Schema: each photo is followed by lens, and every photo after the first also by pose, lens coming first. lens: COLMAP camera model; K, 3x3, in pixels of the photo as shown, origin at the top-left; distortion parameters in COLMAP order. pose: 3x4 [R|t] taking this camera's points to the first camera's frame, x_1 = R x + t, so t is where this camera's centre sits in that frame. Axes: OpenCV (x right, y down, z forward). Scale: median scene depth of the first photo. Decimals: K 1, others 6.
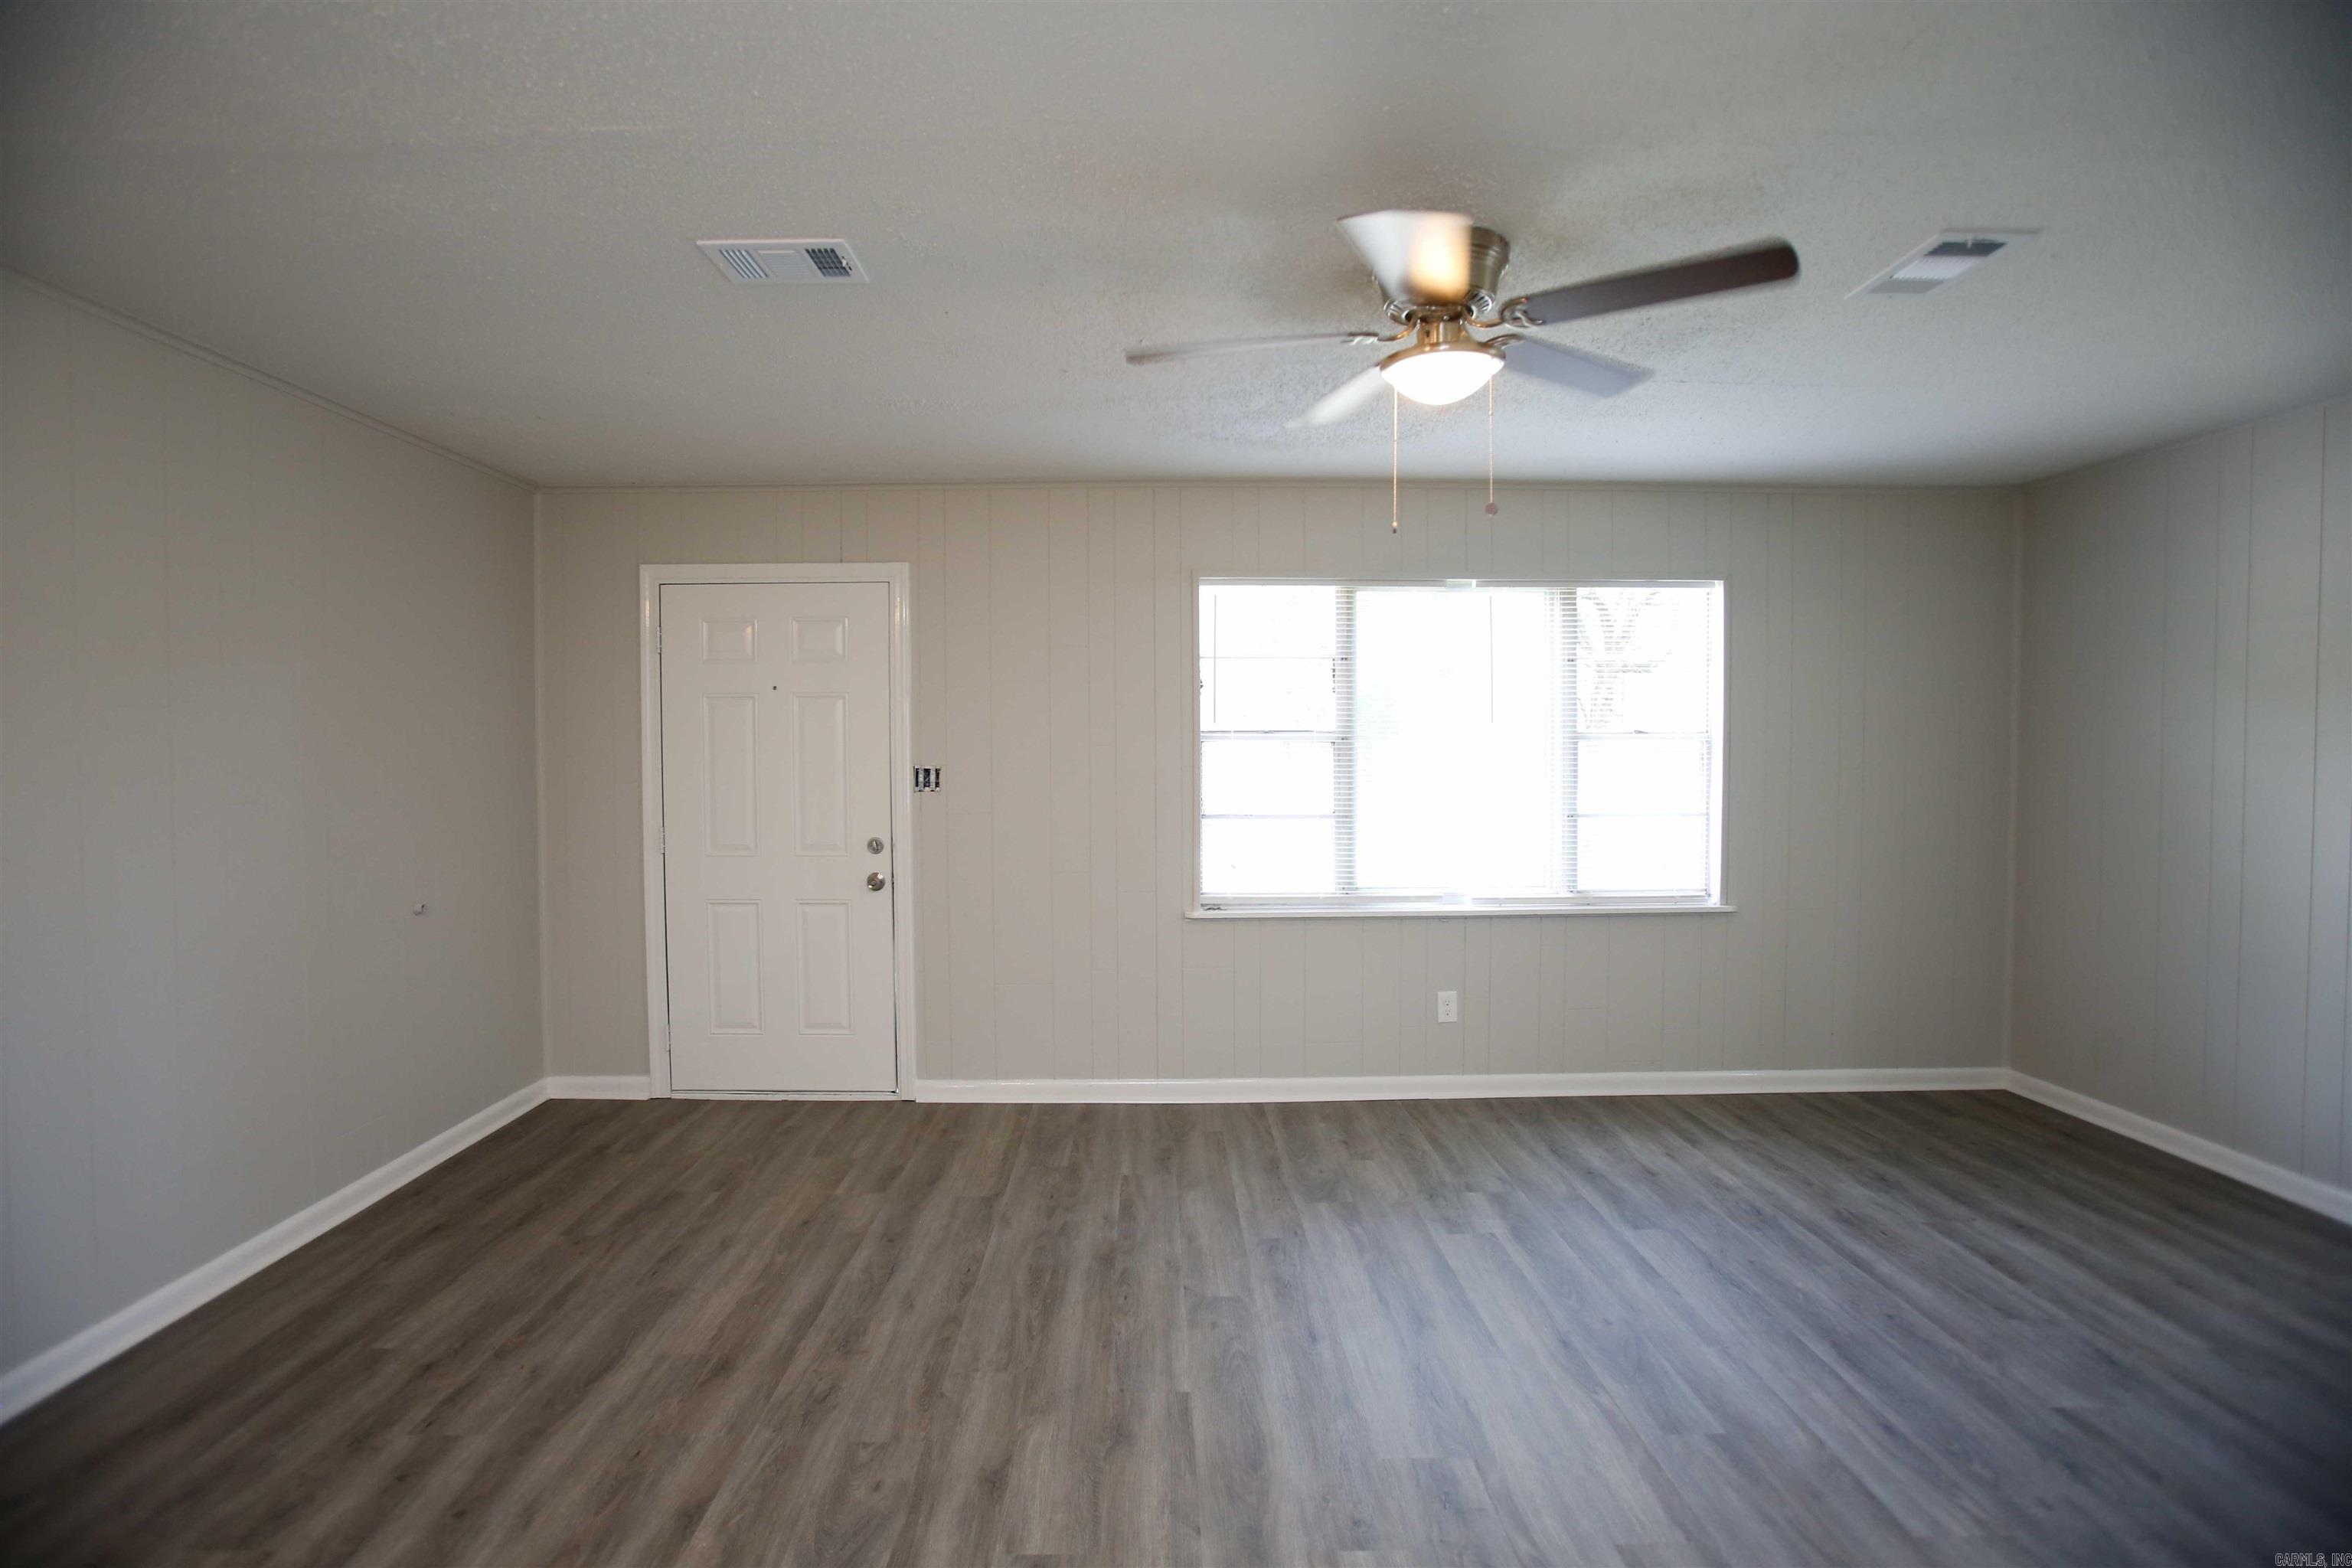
lens RADIAL K [[1080.2, 0, 1125.1], [0, 1080.2, 789.3], [0, 0, 1]] dist [-0.071938, 0.032023]
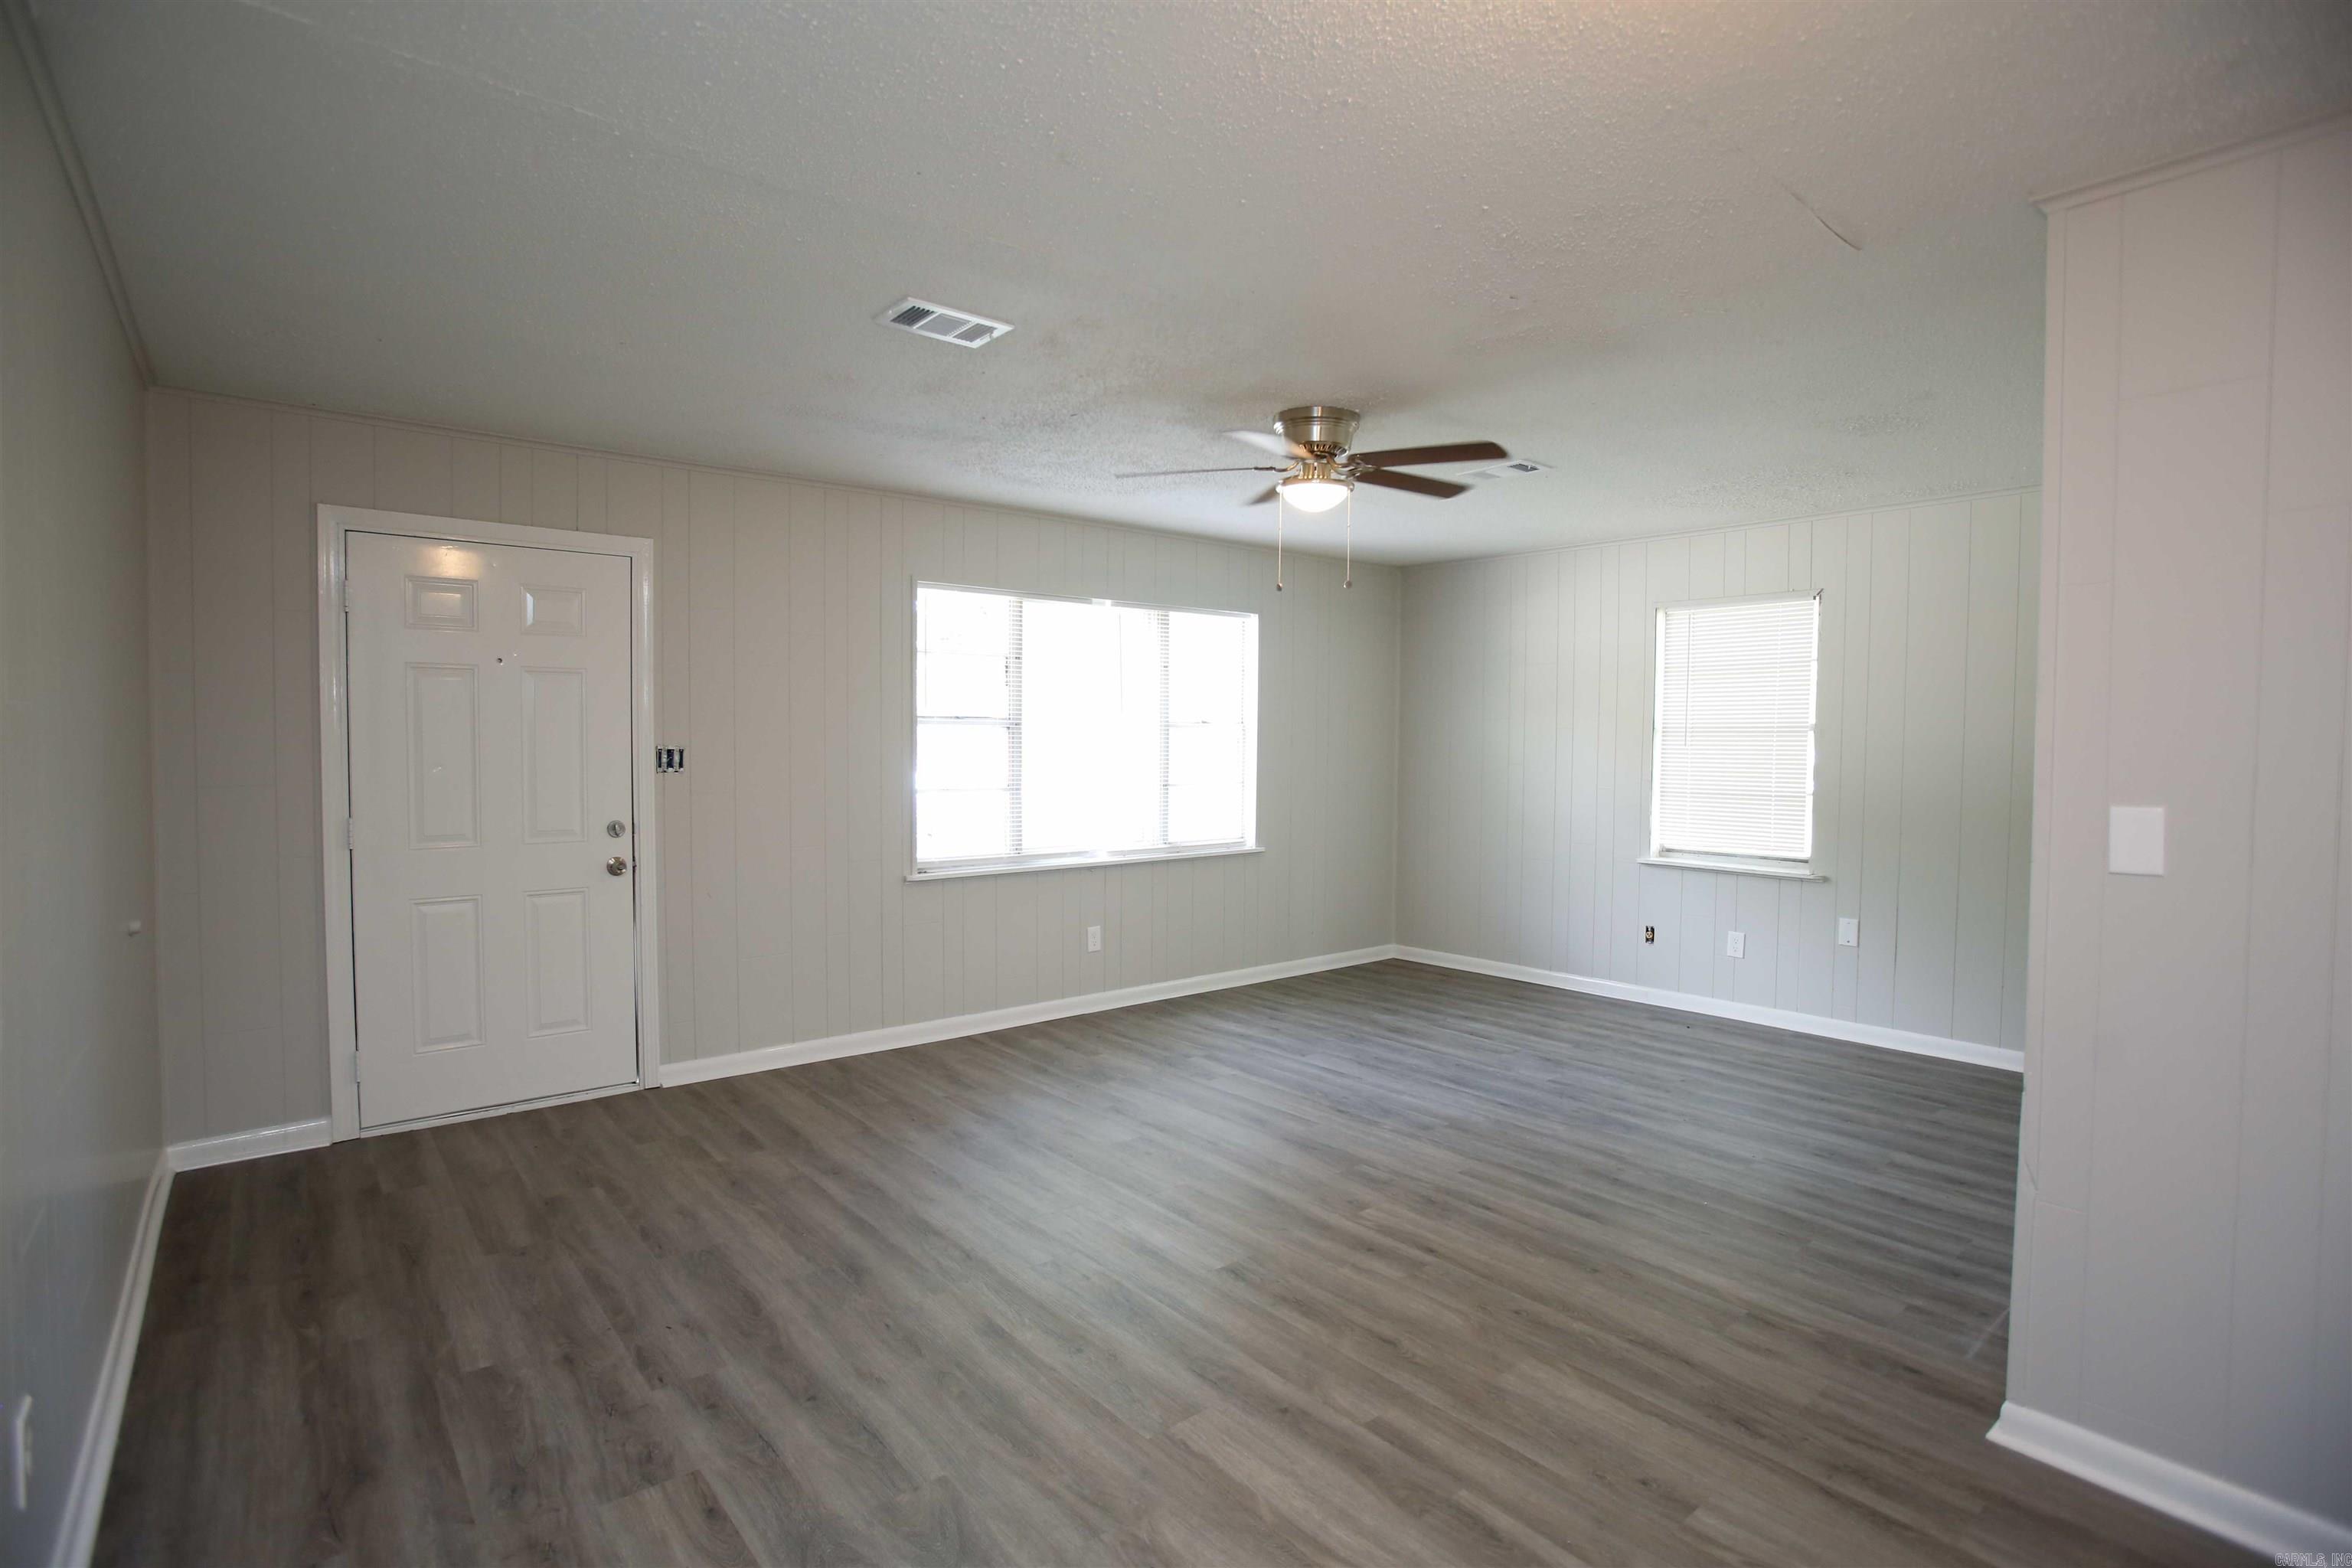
lens RADIAL K [[1107.2, 0, 1176.0], [0, 1107.2, 784.0], [0, 0, 1]] dist [-0.069092, 0.033066]
pose [[0.779841, -0.018904, 0.625692, -0.450207], [0.013715, 0.999820, 0.013114, 0.006101], [-0.625827, -0.001645, 0.779960, -0.074380]]
